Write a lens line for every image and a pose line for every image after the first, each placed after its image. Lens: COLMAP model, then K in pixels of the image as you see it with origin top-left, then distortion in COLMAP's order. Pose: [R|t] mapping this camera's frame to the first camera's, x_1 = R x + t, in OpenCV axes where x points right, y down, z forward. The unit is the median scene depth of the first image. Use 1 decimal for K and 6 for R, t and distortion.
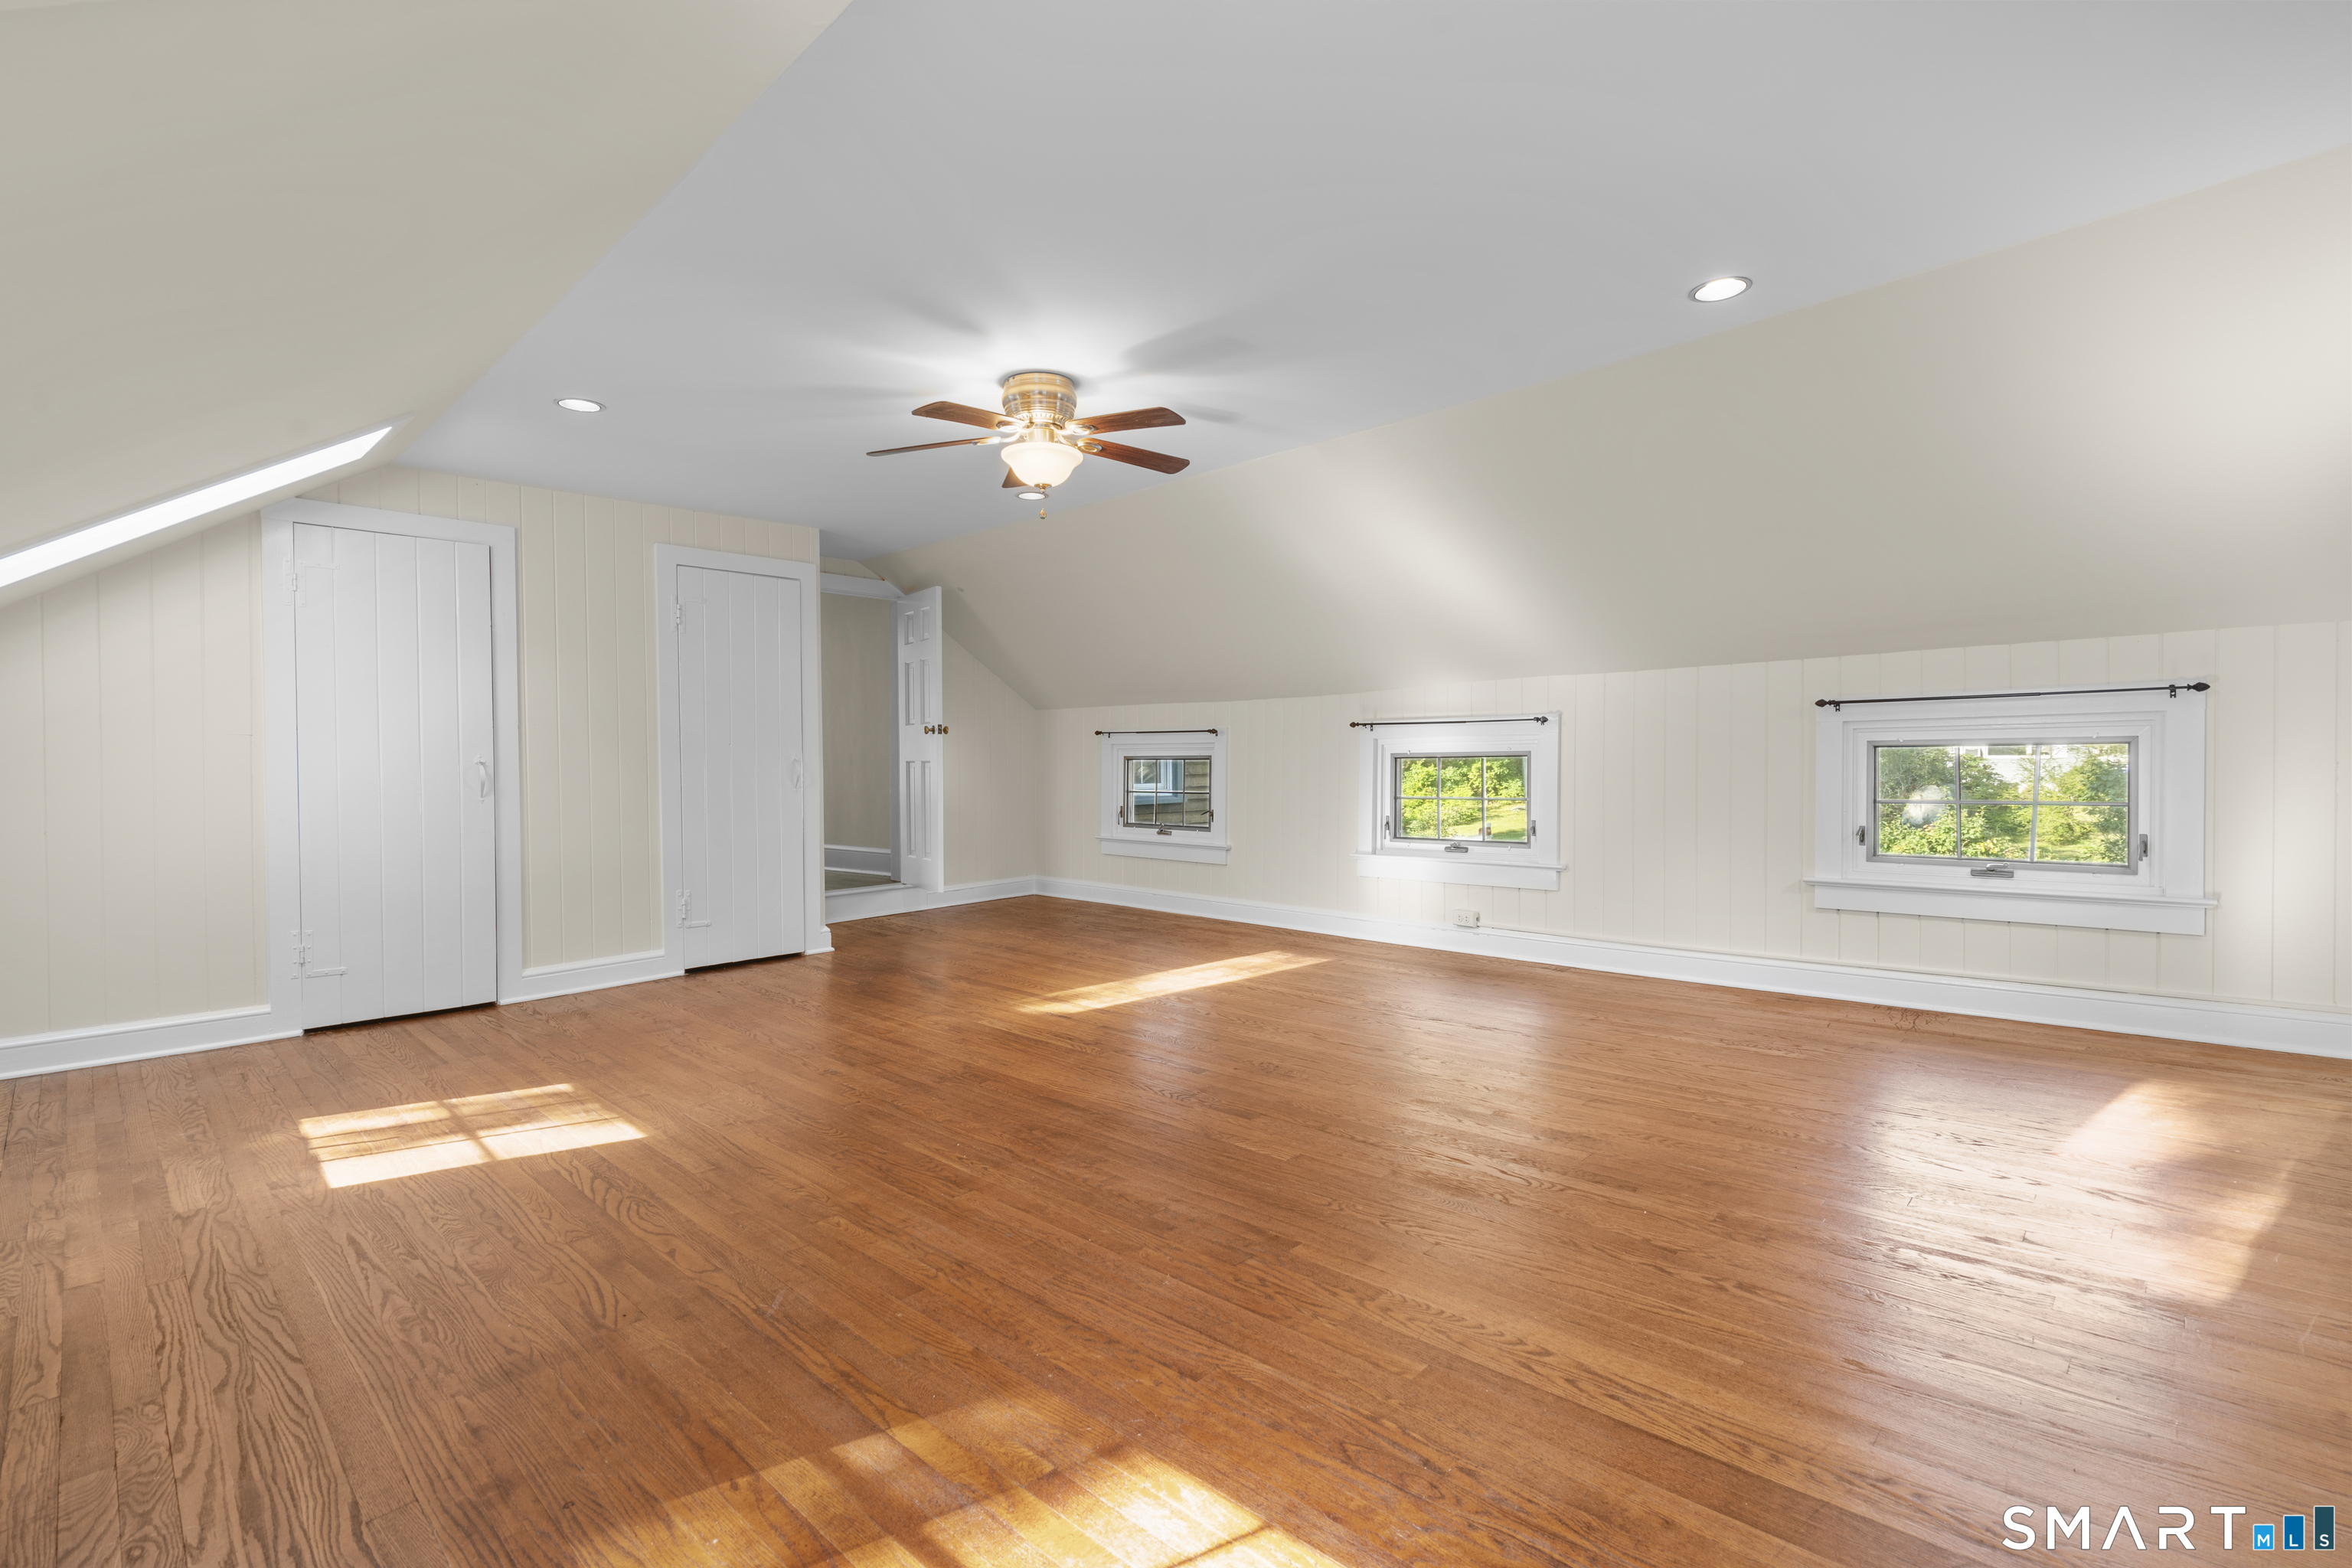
lens RADIAL K [[1071.7, 0, 1186.2], [0, 1071.7, 778.4], [0, 0, 1]] dist [-0.001382, 0.001575]
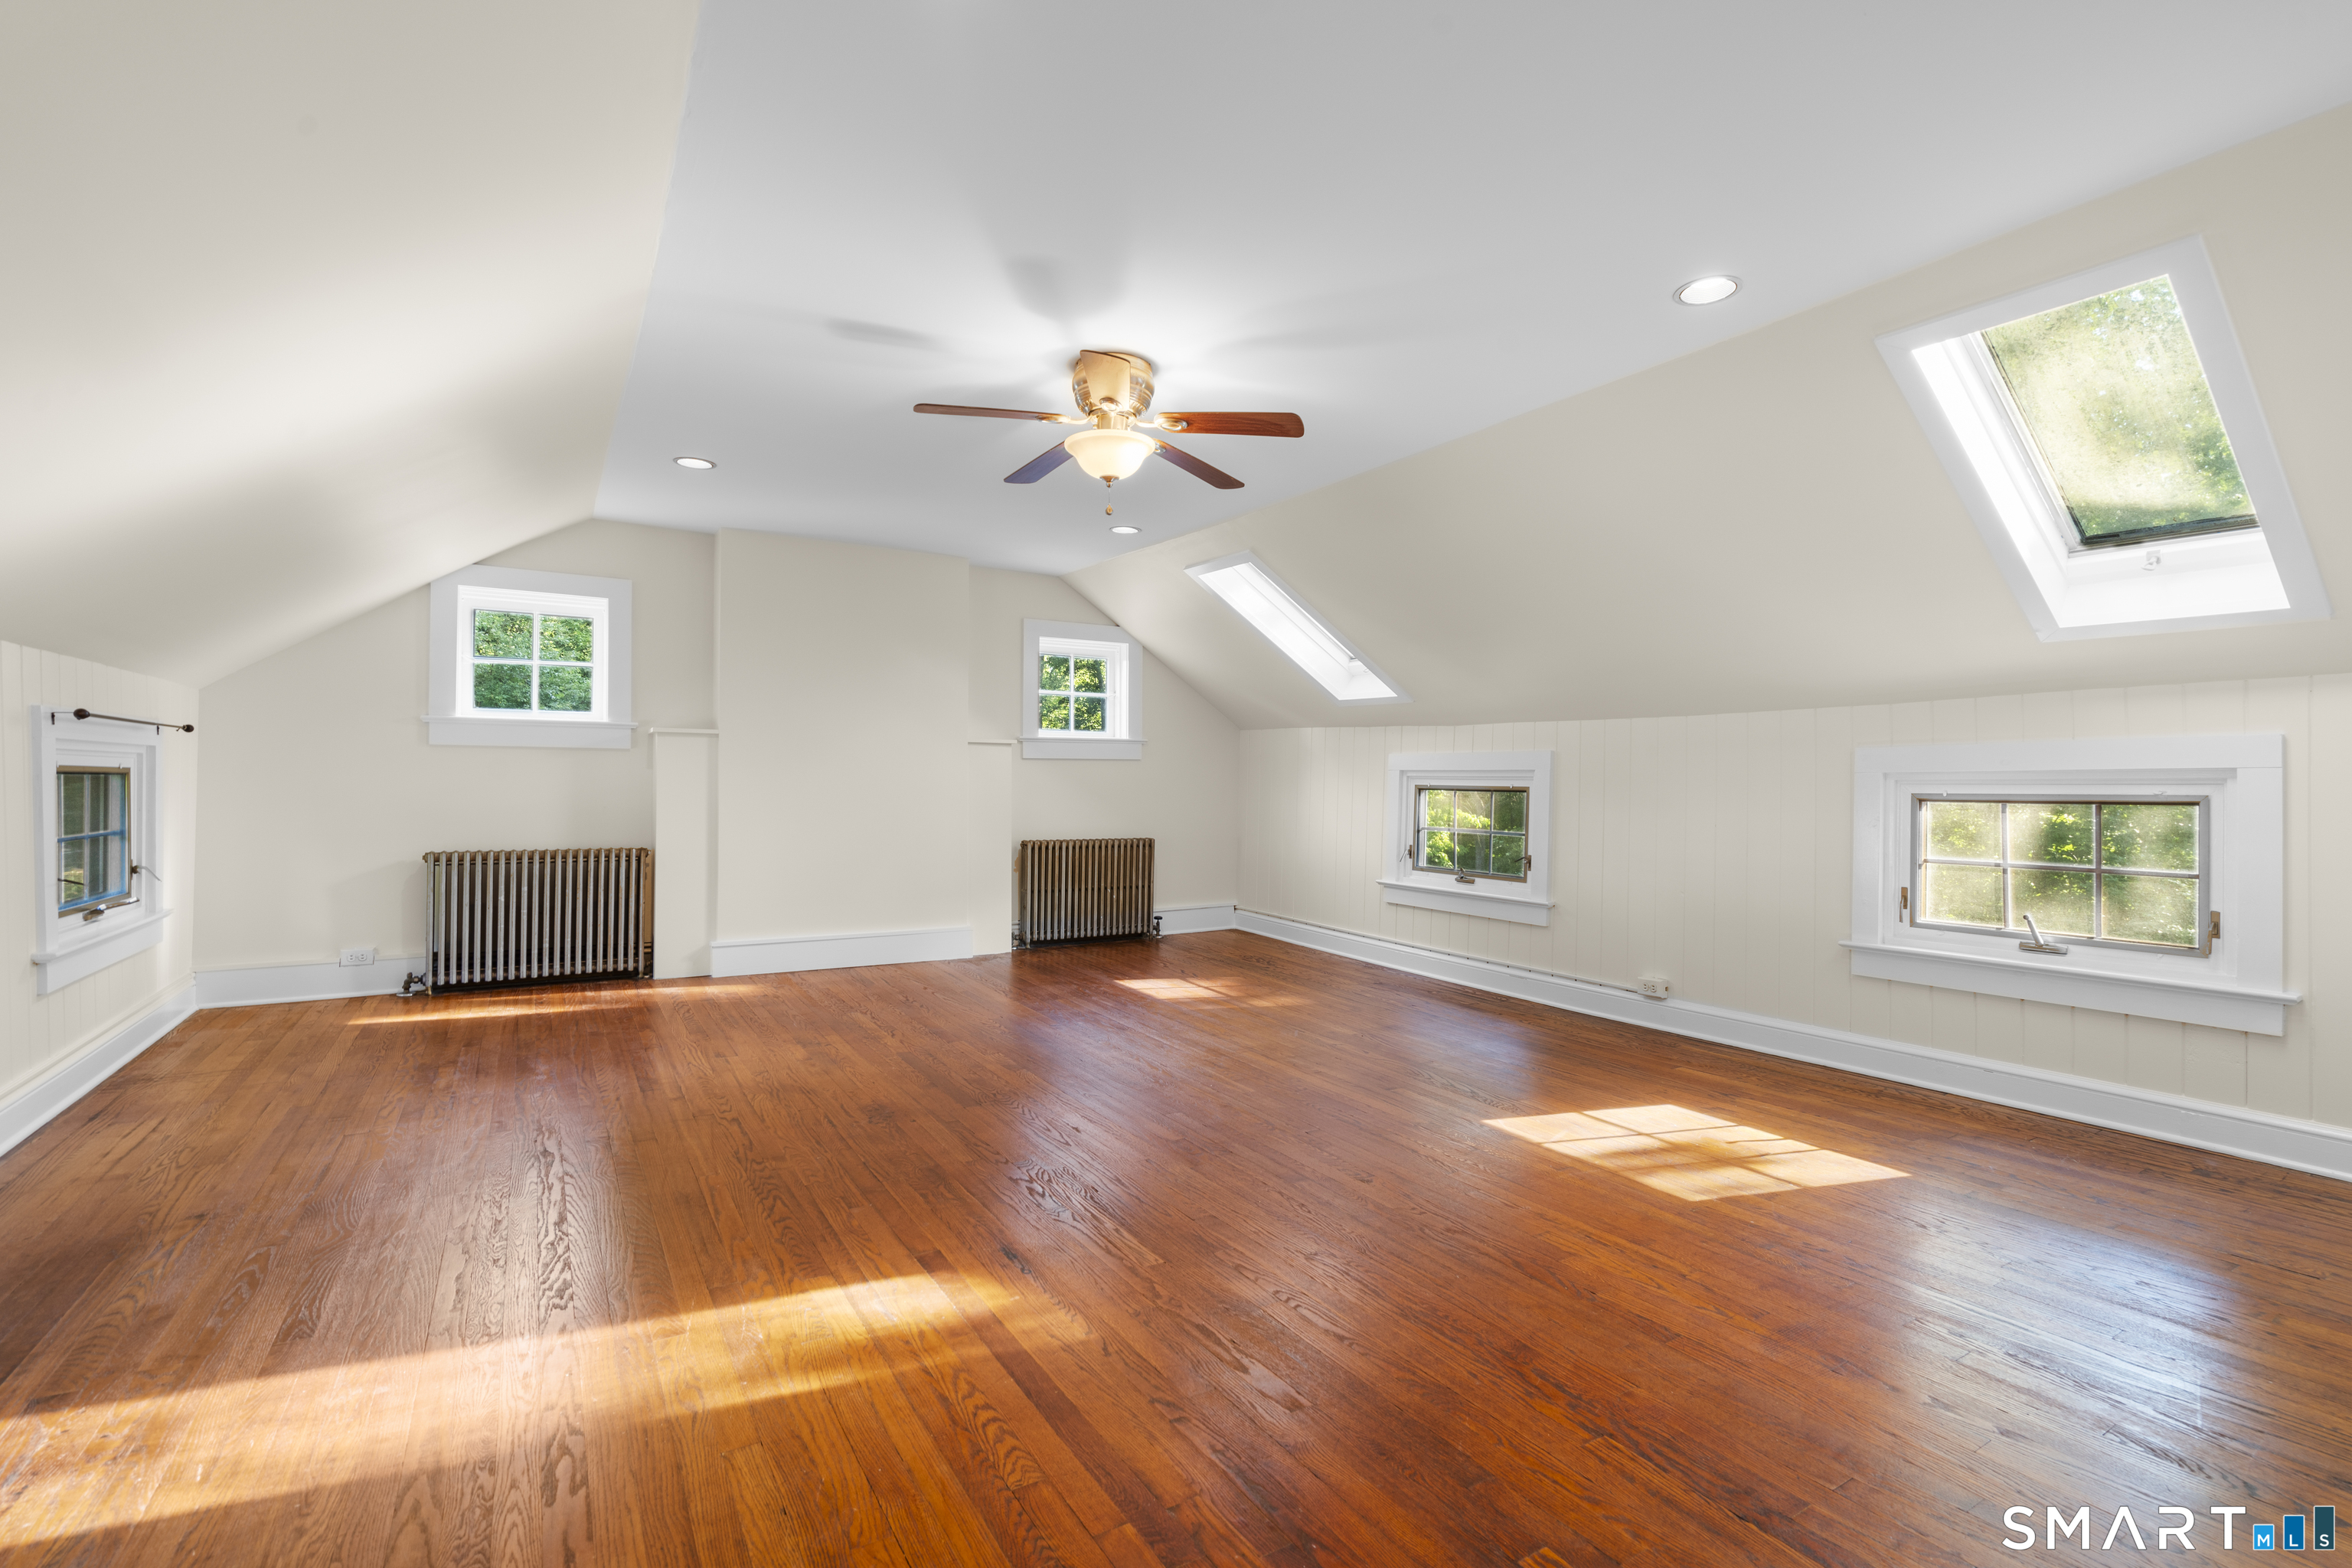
lens RADIAL K [[1071.7, 0, 1186.2], [0, 1071.7, 778.4], [0, 0, 1]] dist [-0.001382, 0.001575]
pose [[-0.968137, 0.007049, 0.250324, -0.259277], [0.009380, 0.999923, 0.008121, -0.017249], [-0.250247, 0.010211, -0.968128, 1.133401]]
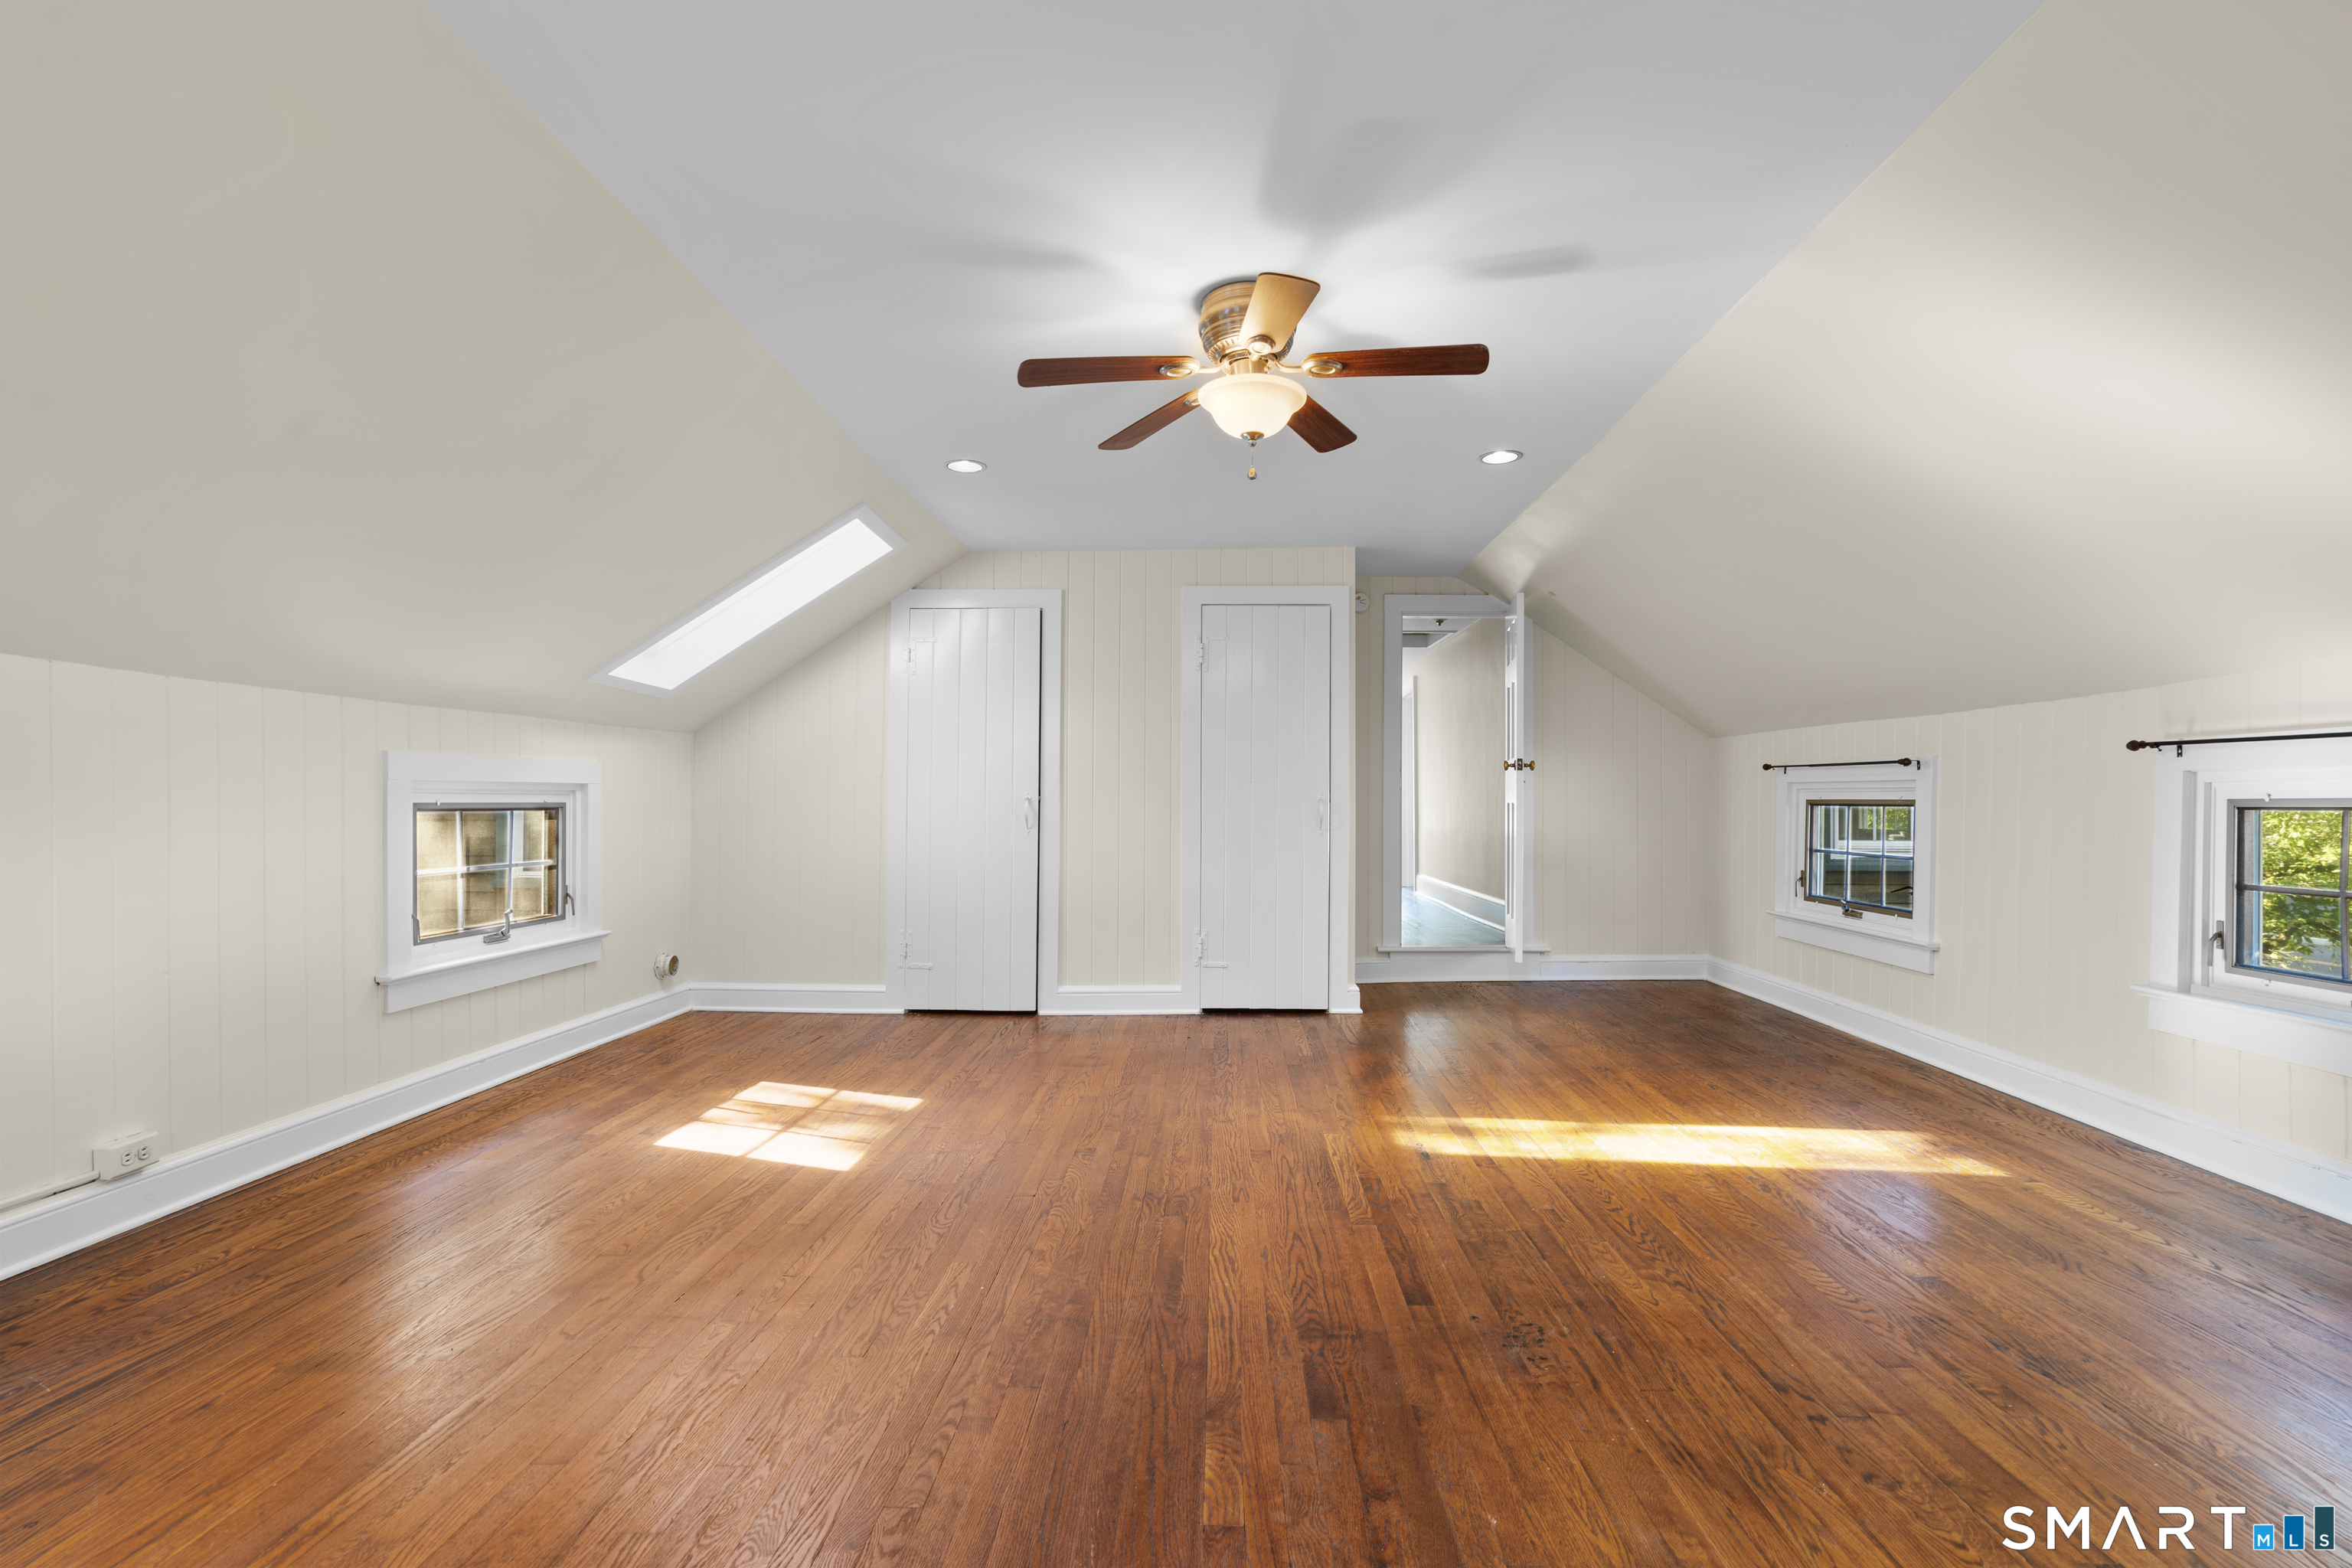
lens RADIAL K [[1071.7, 0, 1186.2], [0, 1071.7, 778.4], [0, 0, 1]] dist [-0.001382, 0.001575]
pose [[0.670497, -0.003423, -0.741905, 0.237541], [-0.024679, 0.999333, -0.026914, -0.007203], [0.741502, 0.036355, 0.669965, 0.287133]]
